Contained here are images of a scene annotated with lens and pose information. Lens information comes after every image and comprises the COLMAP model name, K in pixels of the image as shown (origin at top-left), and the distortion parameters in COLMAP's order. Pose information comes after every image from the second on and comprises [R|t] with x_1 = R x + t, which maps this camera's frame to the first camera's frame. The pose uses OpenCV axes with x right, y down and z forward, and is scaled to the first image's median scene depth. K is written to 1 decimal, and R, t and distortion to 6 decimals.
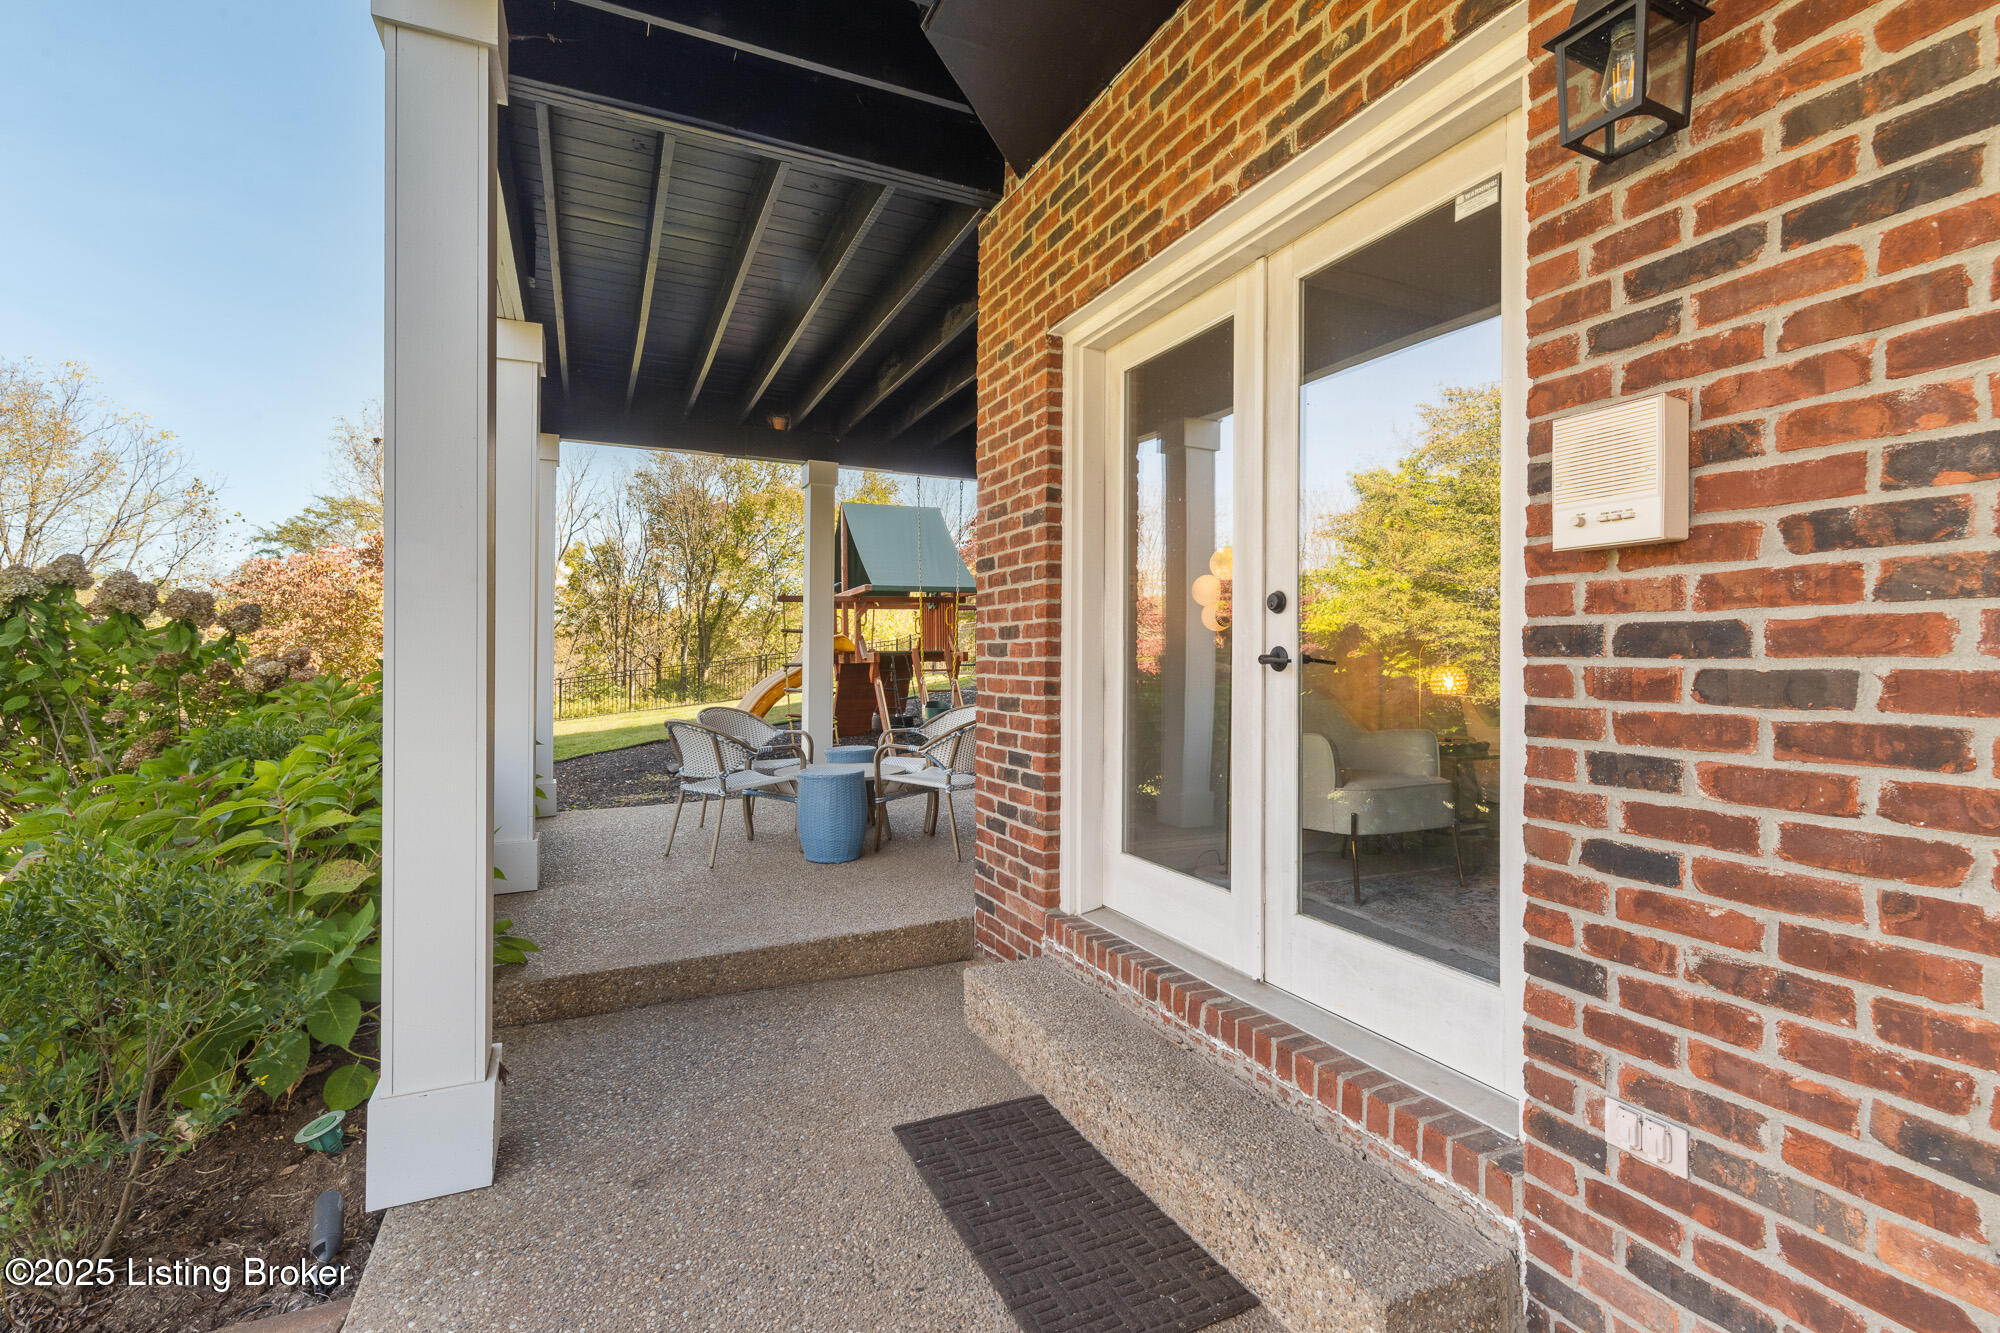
lens RADIAL K [[884.6, 0, 994.7], [0, 884.6, 654.2], [0, 0, 1]] dist [0.003274, 0.000016]
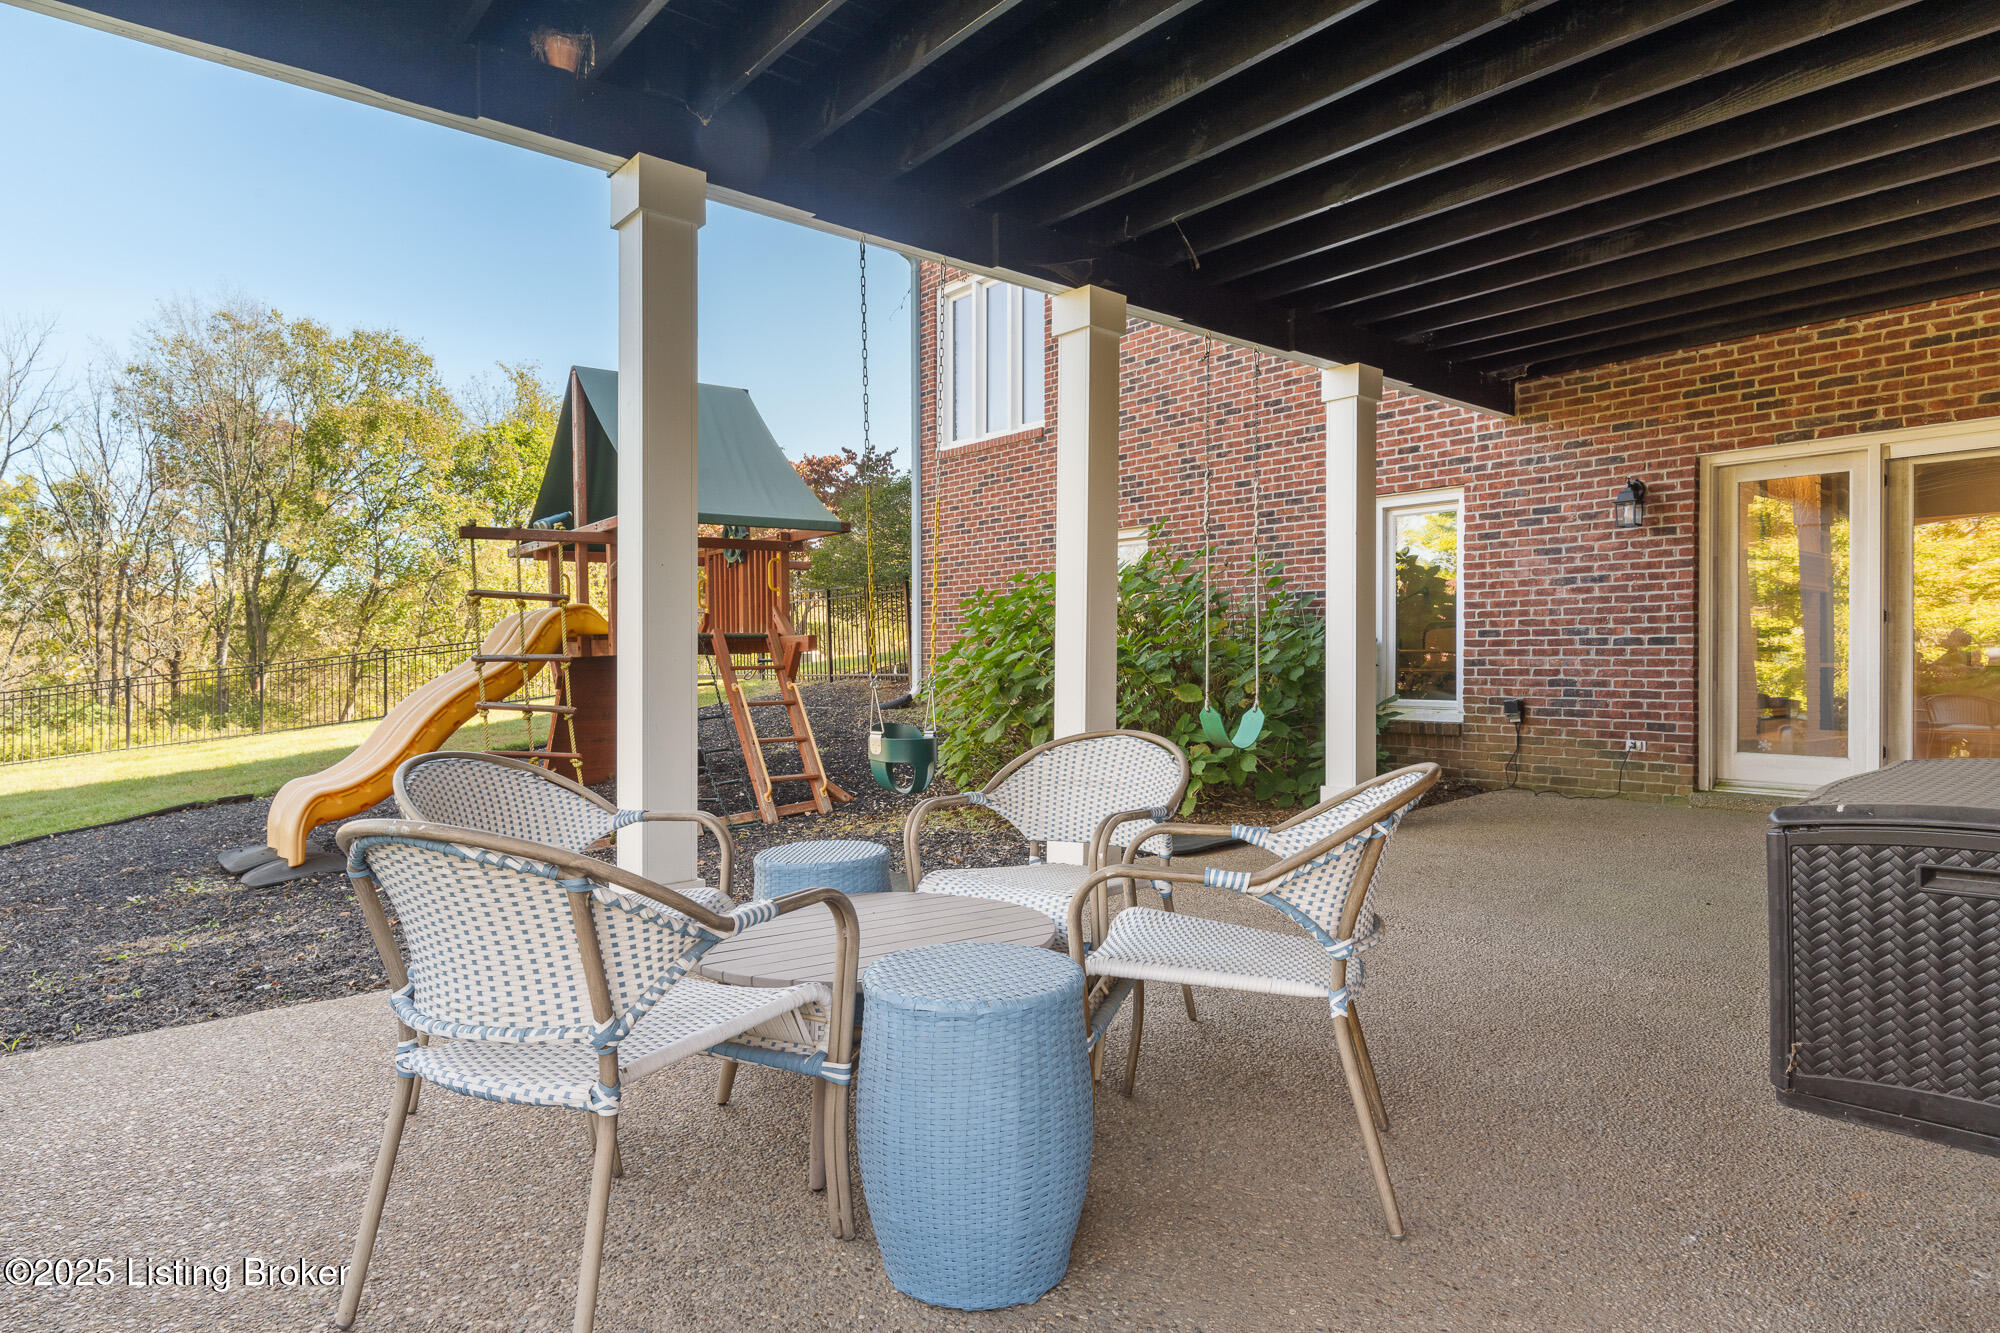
lens RADIAL K [[1140.8, 0, 990.6], [0, 1140.8, 671.0], [0, 0, 1]] dist [-0.003507, -0.000262]
pose [[0.965929, -0.005949, 0.258737, -0.031684], [0.002671, 0.999912, 0.013022, 0.003114], [-0.258792, -0.011887, 0.965860, 0.072640]]
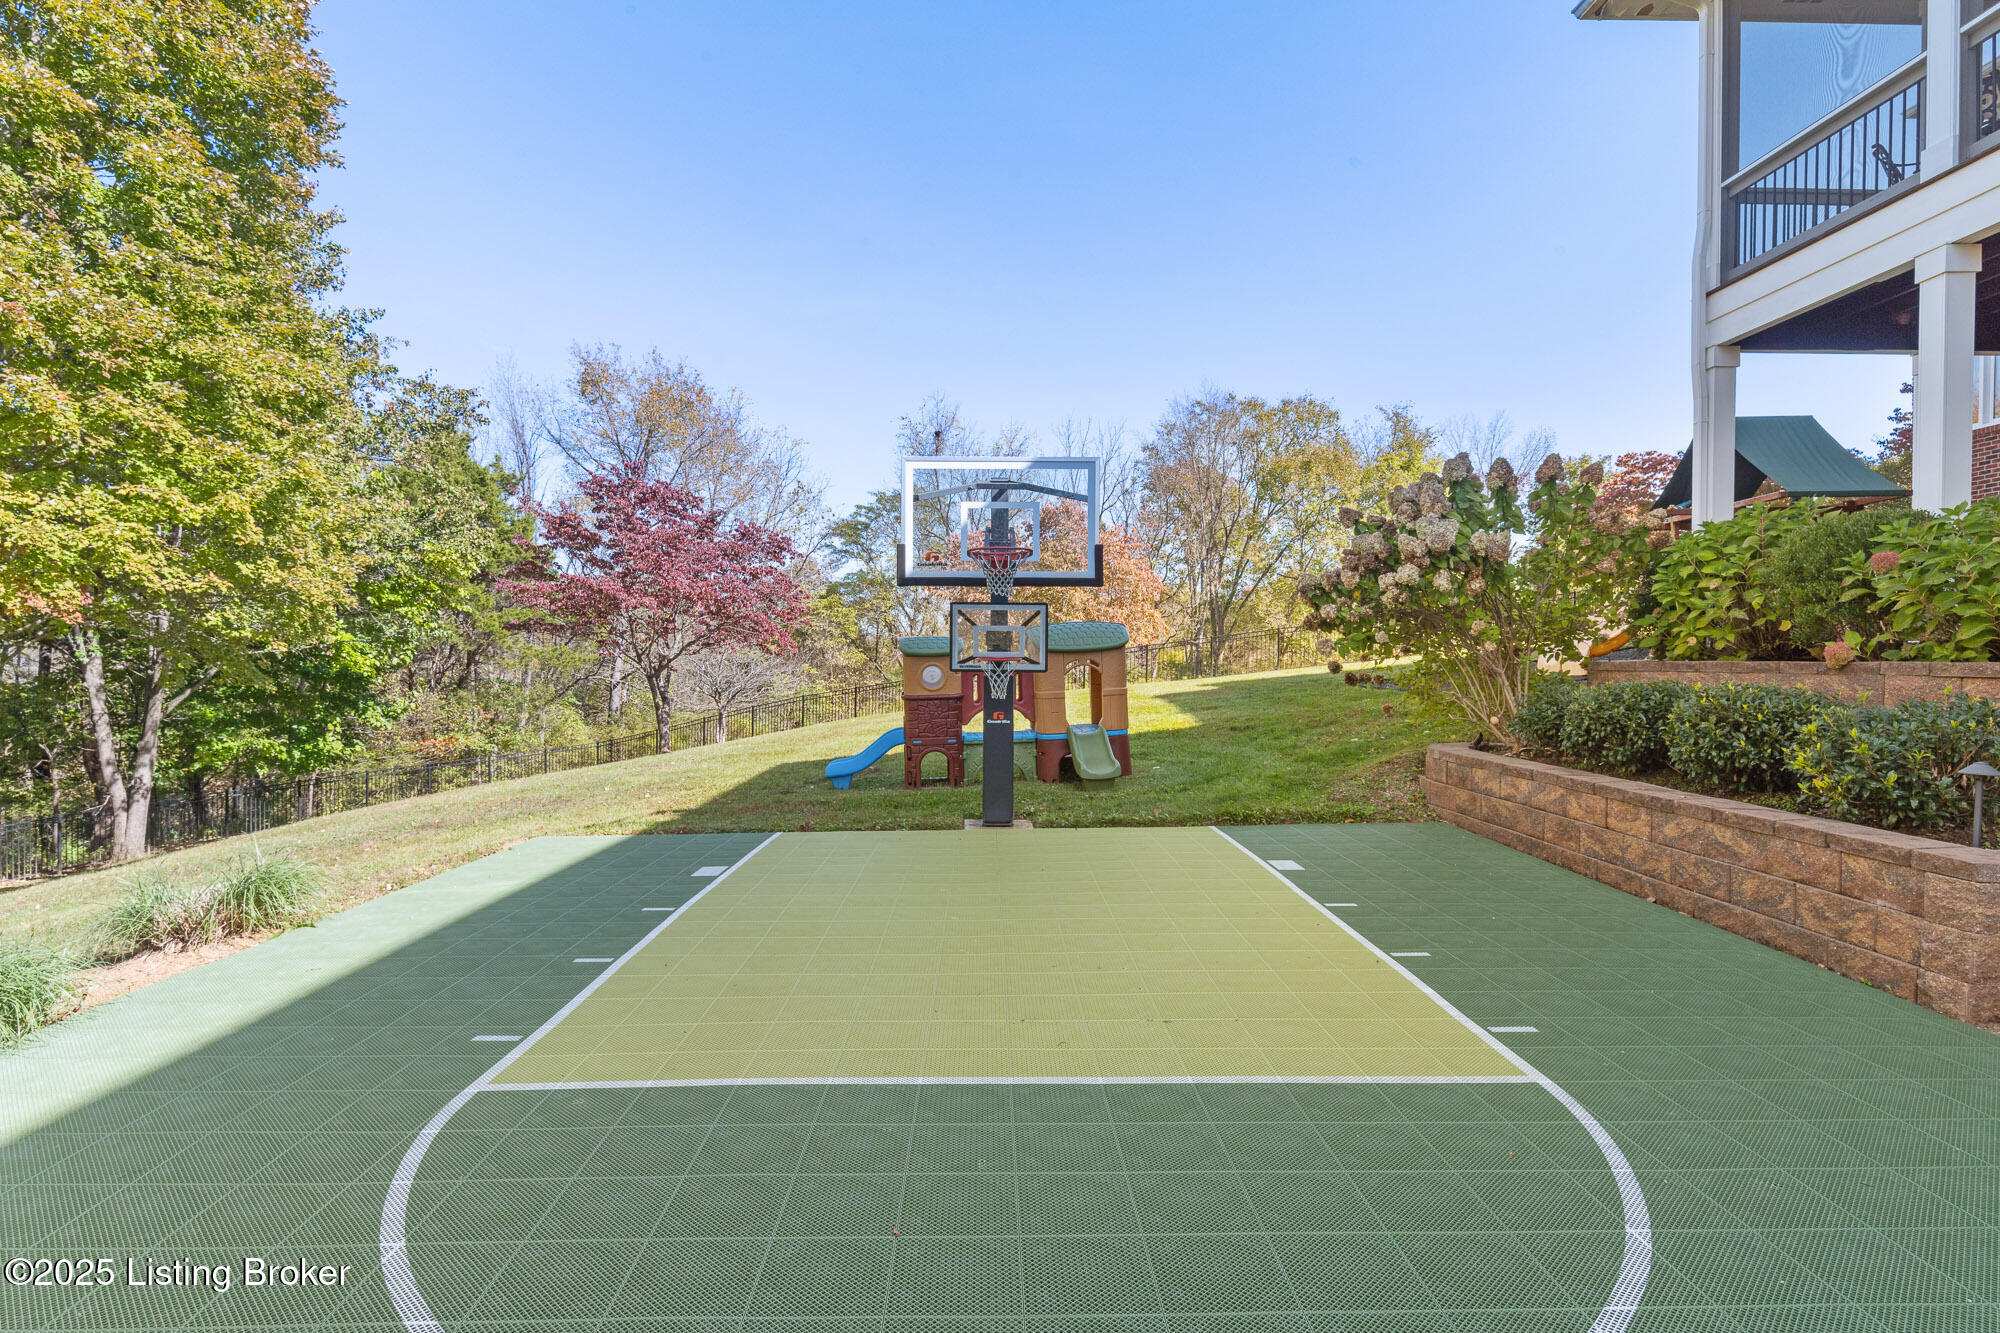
lens RADIAL K [[1033.1, 0, 1002.0], [0, 1033.1, 672.4], [0, 0, 1]] dist [0.000140, -0.001803]
pose [[0.915734, 0.007268, -0.401718, -0.130295], [-0.001557, 0.999893, 0.014540, 0.030021], [0.401781, -0.012689, 0.915648, -0.116836]]
